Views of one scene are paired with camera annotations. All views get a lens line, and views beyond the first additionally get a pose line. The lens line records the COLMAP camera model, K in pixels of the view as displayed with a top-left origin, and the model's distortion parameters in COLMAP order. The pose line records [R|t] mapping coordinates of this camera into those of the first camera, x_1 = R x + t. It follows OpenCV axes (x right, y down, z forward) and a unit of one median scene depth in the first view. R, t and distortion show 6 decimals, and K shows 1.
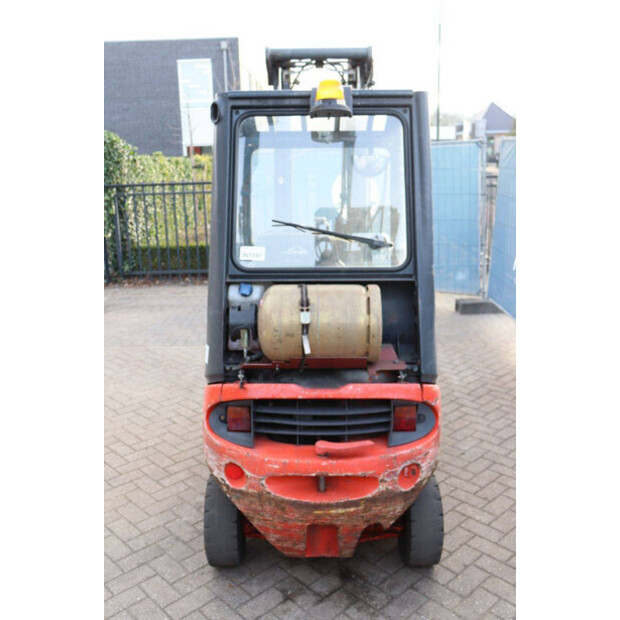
lens RADIAL K [[628.3, 0, 312.8], [0, 628.3, 311.5], [0, 0, 1]] dist [-0.059794, 0.000000]
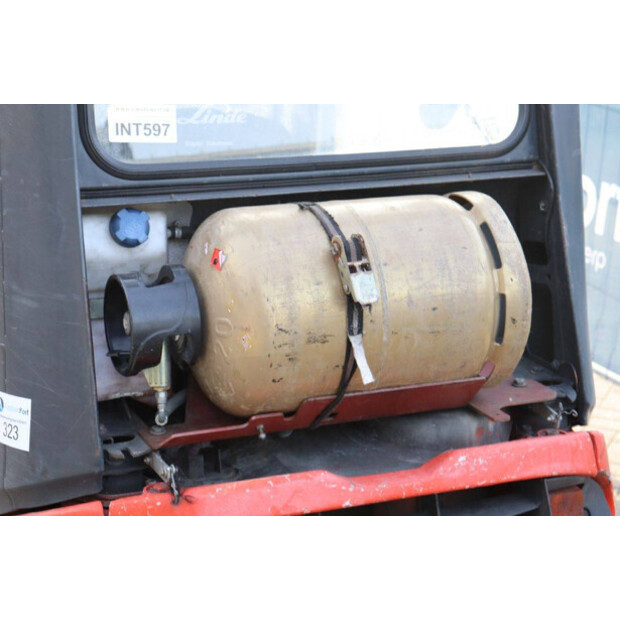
lens RADIAL K [[1474.3, 0, 310.6], [0, 1474.3, 313.0], [0, 0, 1]] dist [0.412069, 0.000000]
pose [[0.912037, -0.092425, 0.399558, -0.371017], [0.083151, 0.995713, 0.040523, -0.012914], [-0.401590, -0.003735, 0.915812, 0.199593]]
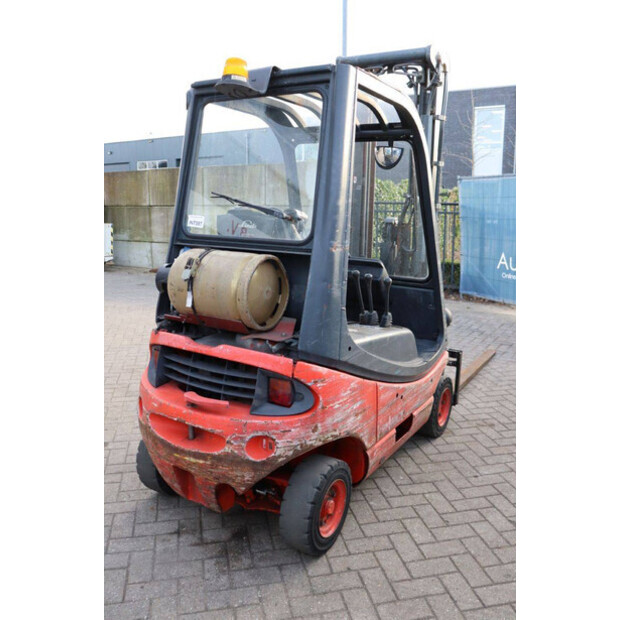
lens RADIAL K [[556.2, 0, 310.0], [0, 556.2, 313.6], [0, 0, 1]] dist [-0.117461, 0.024455]
pose [[0.852816, 0.132874, -0.505025, 0.629799], [-0.150877, 0.988538, 0.005307, 0.037320], [0.499941, 0.071670, 0.863089, 0.267655]]
